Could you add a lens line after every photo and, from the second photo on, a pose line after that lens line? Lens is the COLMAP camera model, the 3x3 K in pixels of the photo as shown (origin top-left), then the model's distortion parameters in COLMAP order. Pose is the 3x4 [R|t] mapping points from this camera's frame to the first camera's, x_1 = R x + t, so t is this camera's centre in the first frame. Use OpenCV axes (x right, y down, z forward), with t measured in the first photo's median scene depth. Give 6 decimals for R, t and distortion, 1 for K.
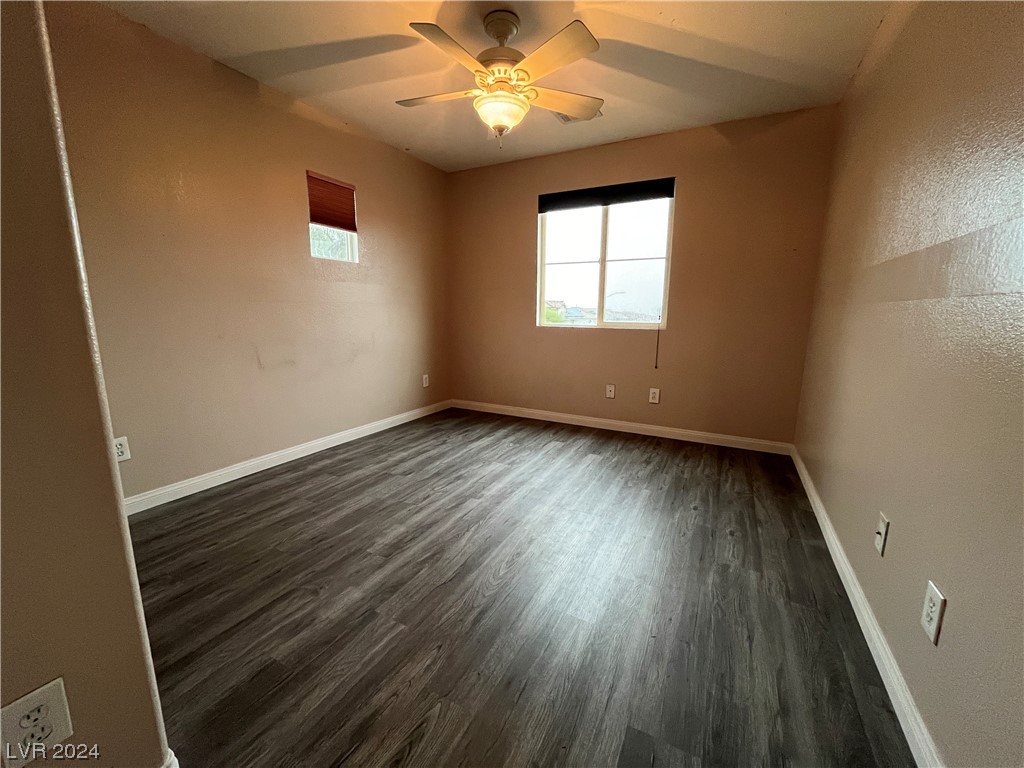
lens RADIAL K [[412.2, 0, 513.4], [0, 412.2, 382.6], [0, 0, 1]] dist [-0.002394, -0.000650]
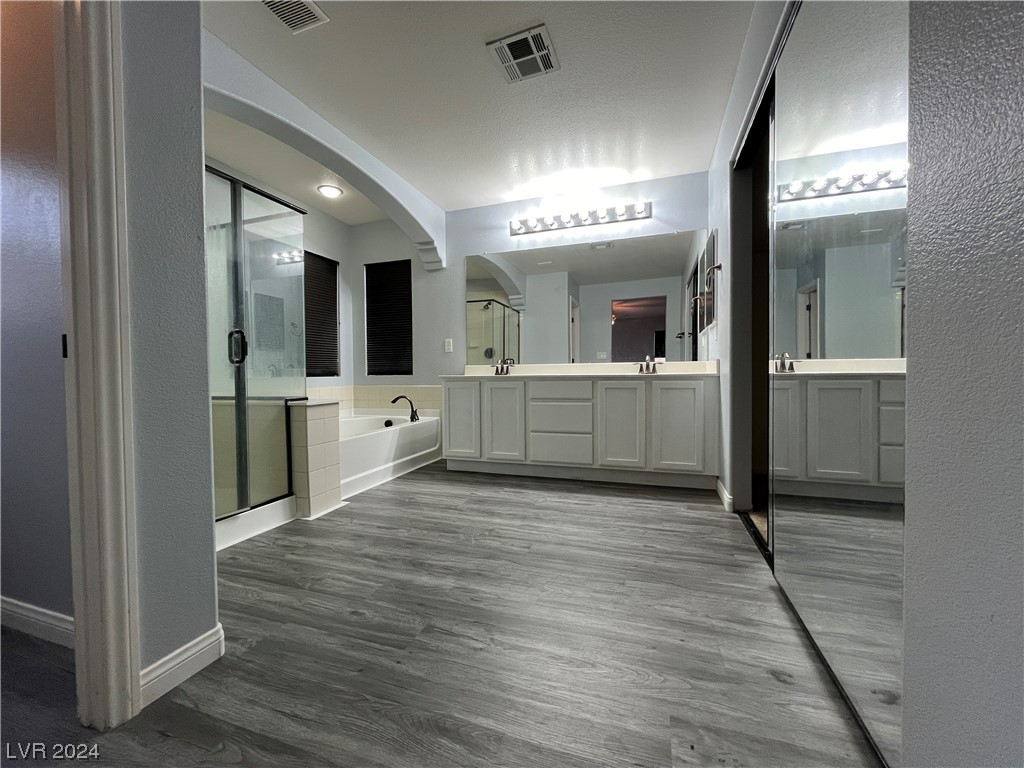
lens RADIAL K [[412.2, 0, 510.9], [0, 412.2, 383.7], [0, 0, 1]] dist [-0.002394, -0.000650]
pose [[0.149973, 0.010503, -0.988634, 0.867193], [-0.157109, 0.987491, -0.013342, -0.017140], [0.976128, 0.157324, 0.149747, 0.746754]]
